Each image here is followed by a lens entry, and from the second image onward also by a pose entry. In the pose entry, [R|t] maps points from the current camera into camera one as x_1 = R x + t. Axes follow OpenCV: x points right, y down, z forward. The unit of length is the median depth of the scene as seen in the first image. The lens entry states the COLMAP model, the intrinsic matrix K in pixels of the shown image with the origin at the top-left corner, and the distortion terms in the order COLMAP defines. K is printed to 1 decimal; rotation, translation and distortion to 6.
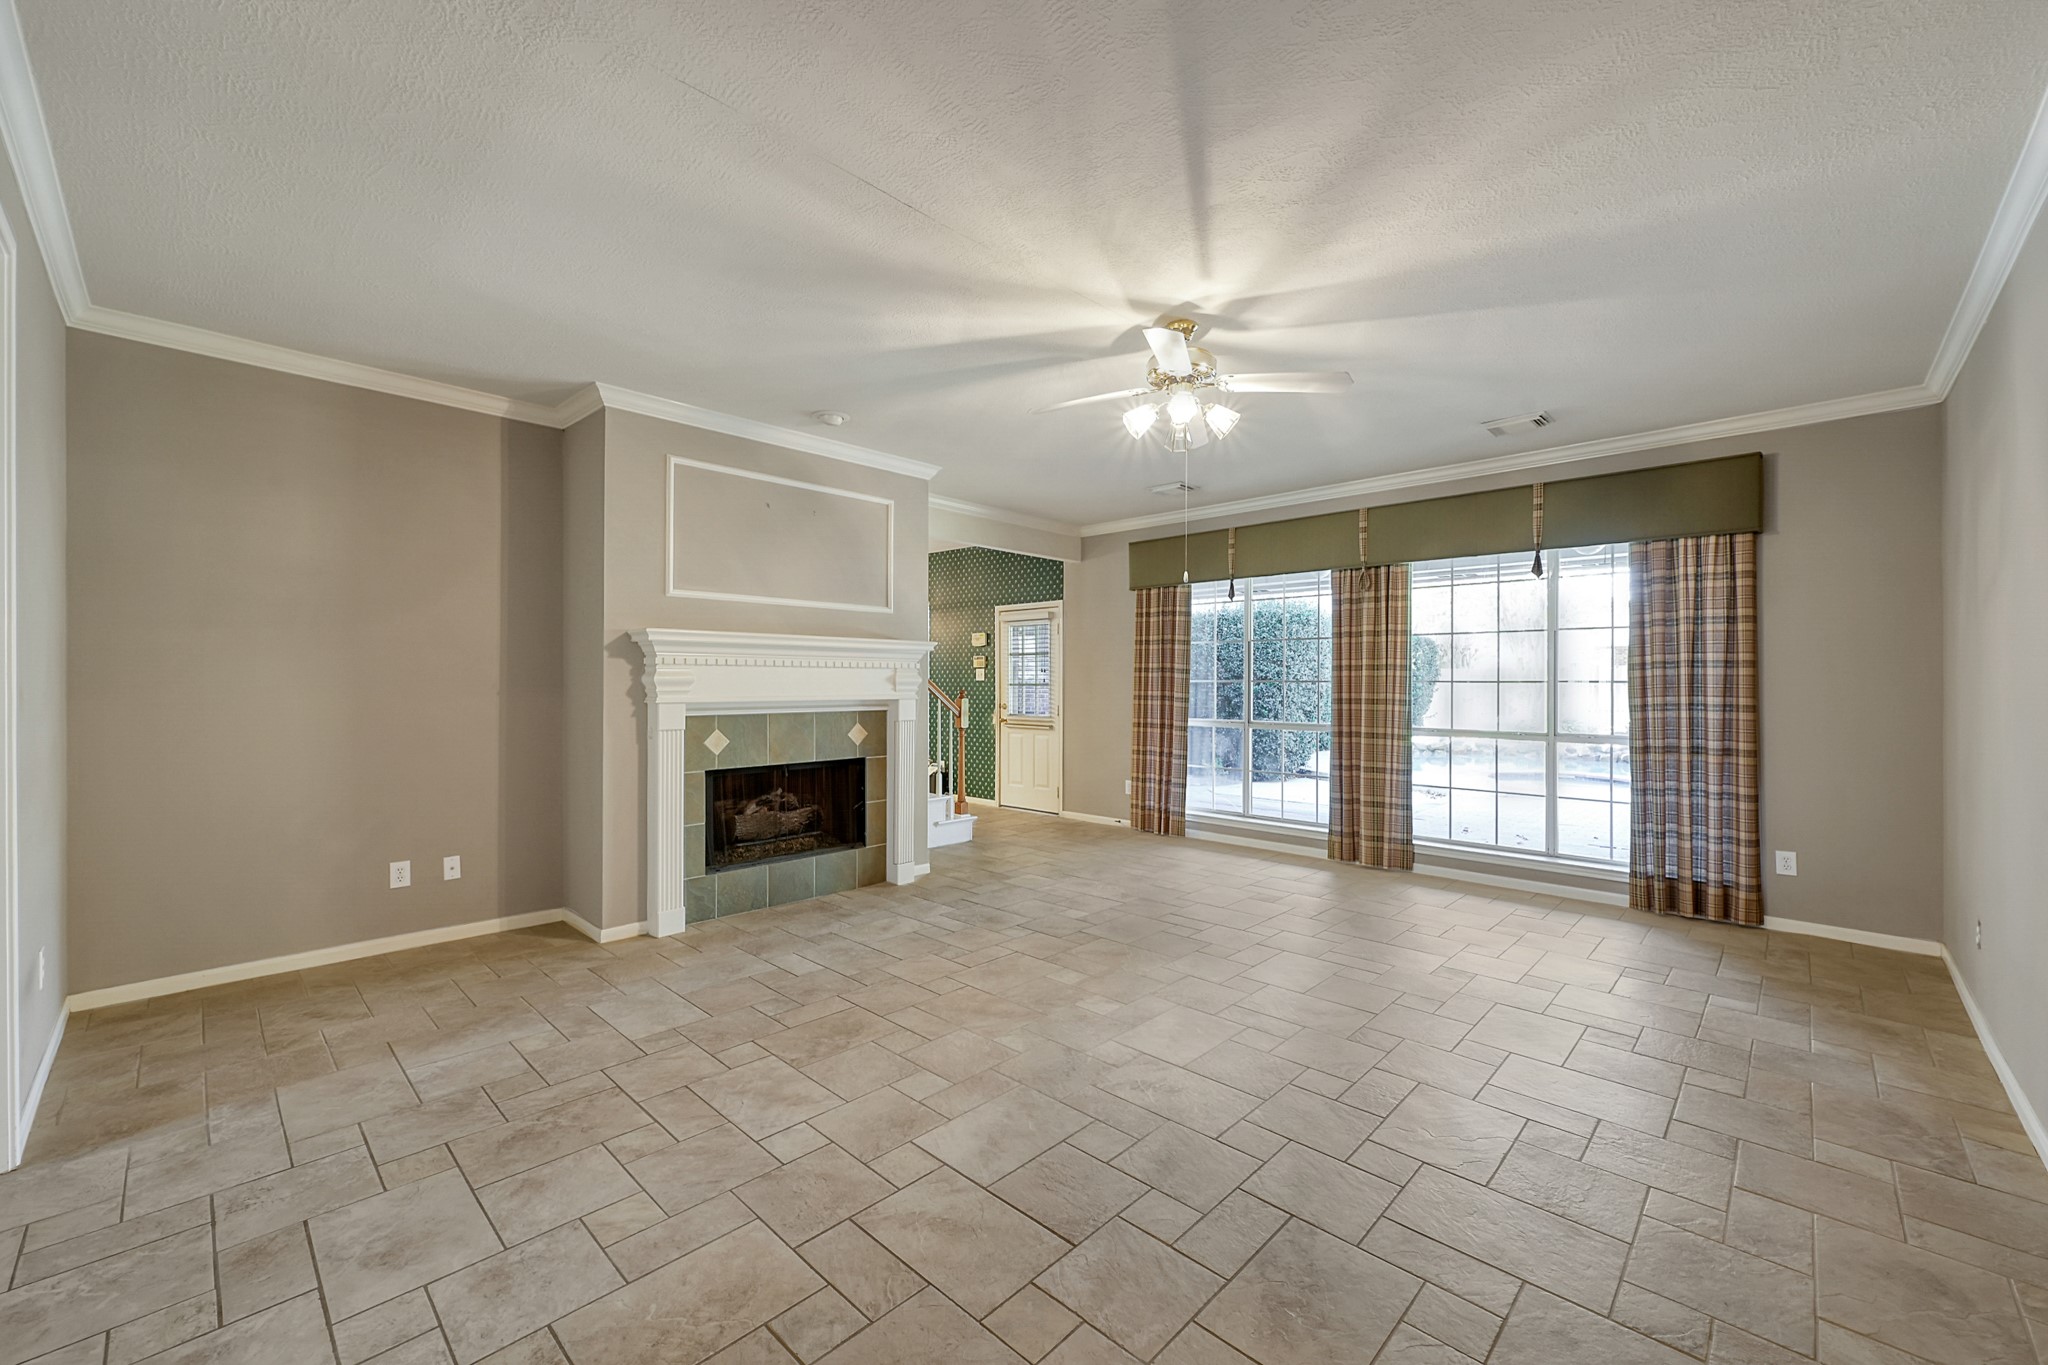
lens RADIAL K [[810.3, 0, 1010.6], [0, 810.3, 684.0], [0, 0, 1]] dist [-0.000199, 0.000021]
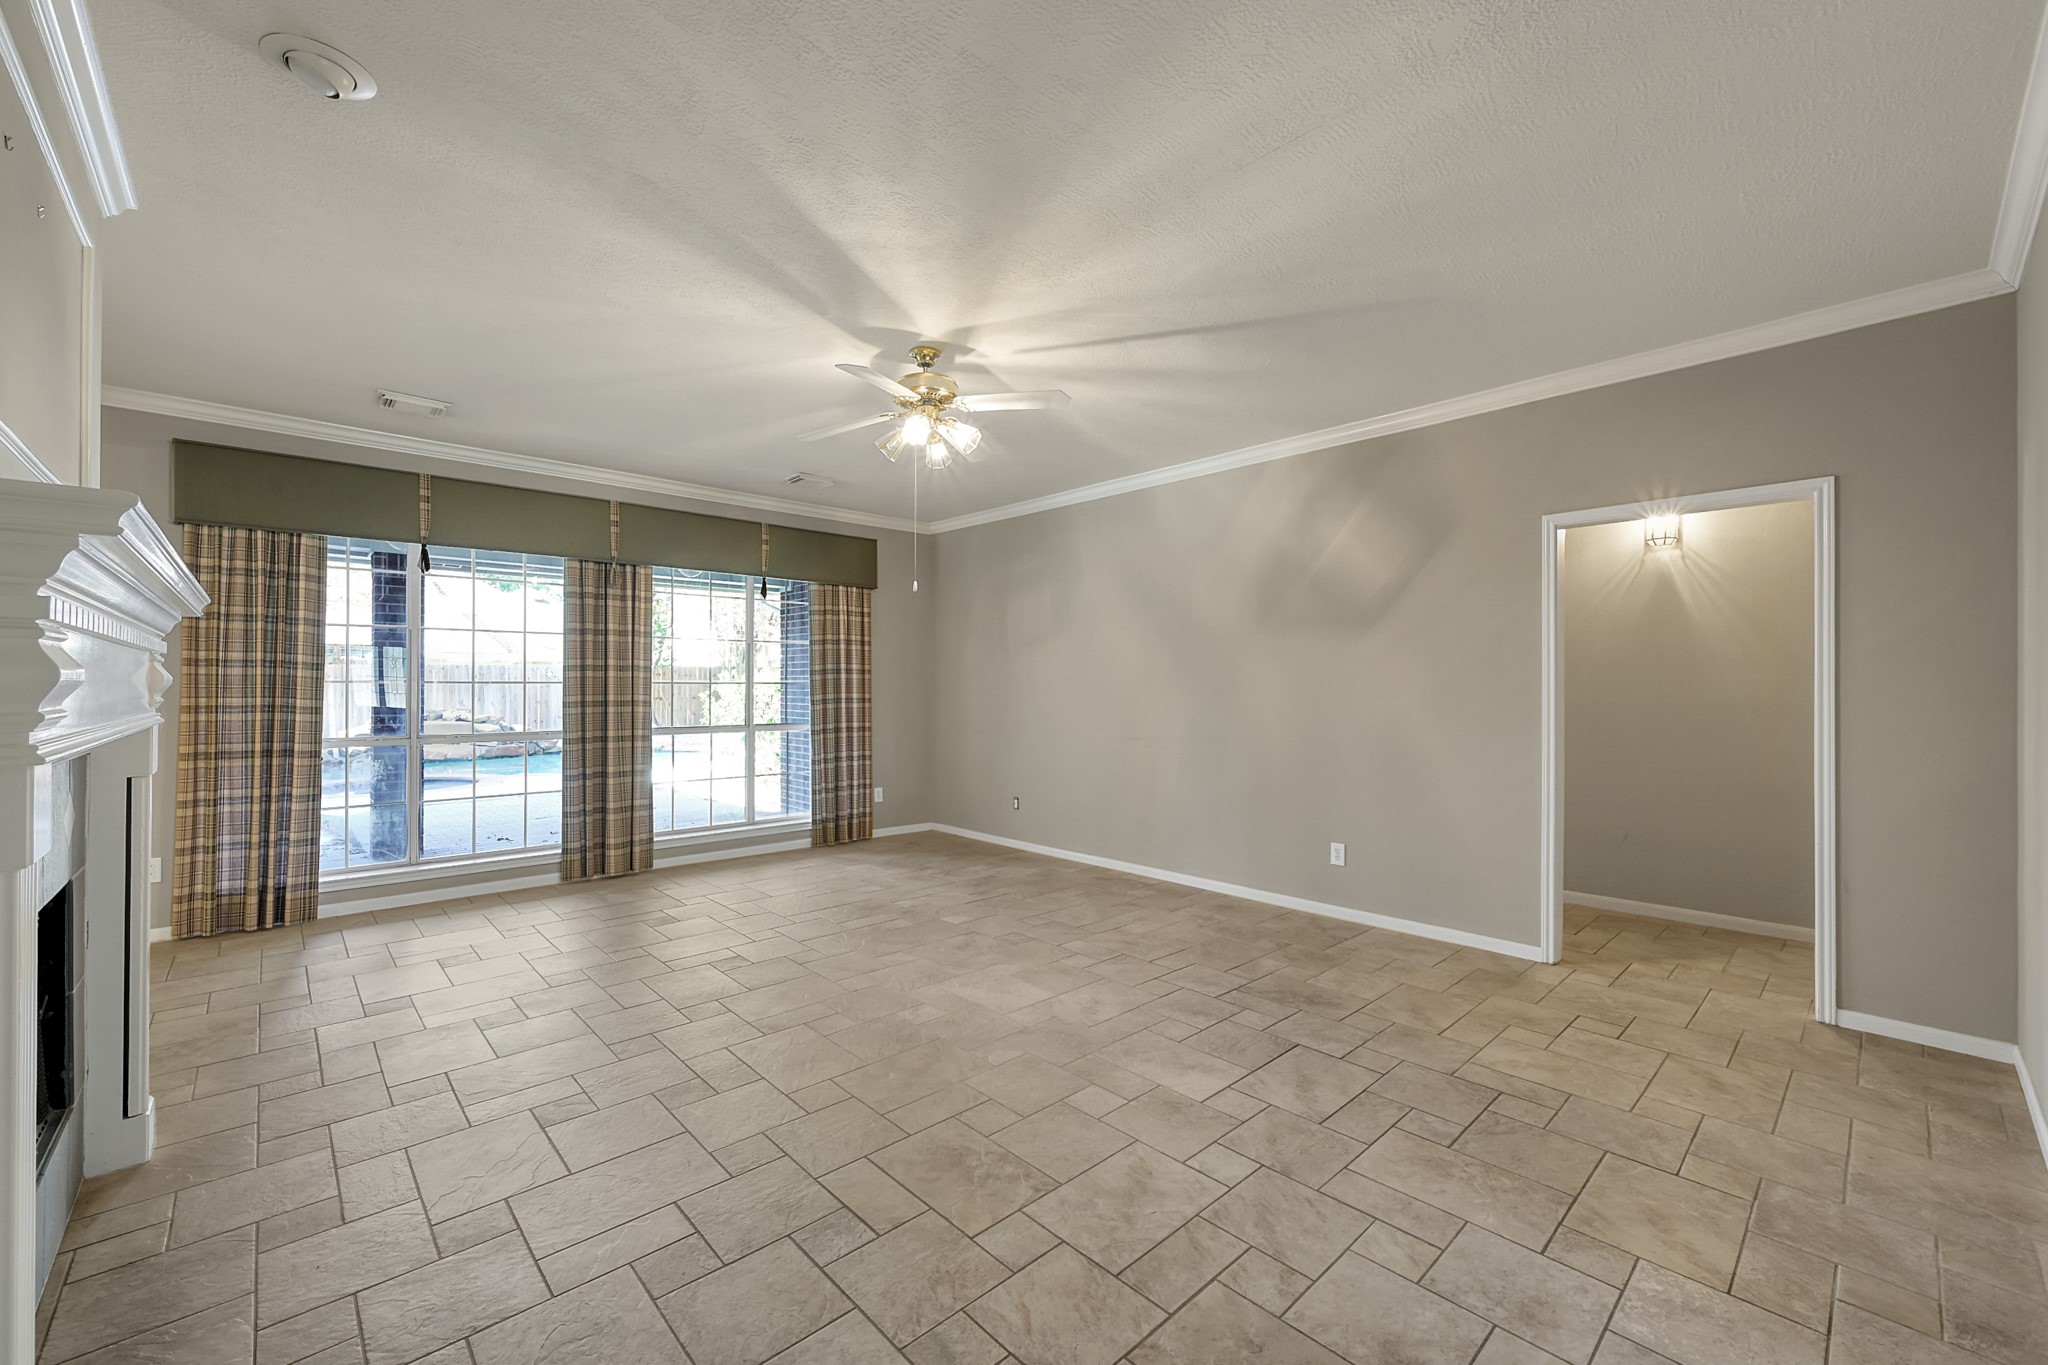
lens RADIAL K [[810.3, 0, 1024.9], [0, 810.3, 683.0], [0, 0, 1]] dist [-0.000199, 0.000021]
pose [[0.052124, -0.000250, 0.998641, -0.650984], [0.000840, 1.000000, 0.000207, -0.003582], [-0.998640, 0.000828, 0.052124, 0.621831]]
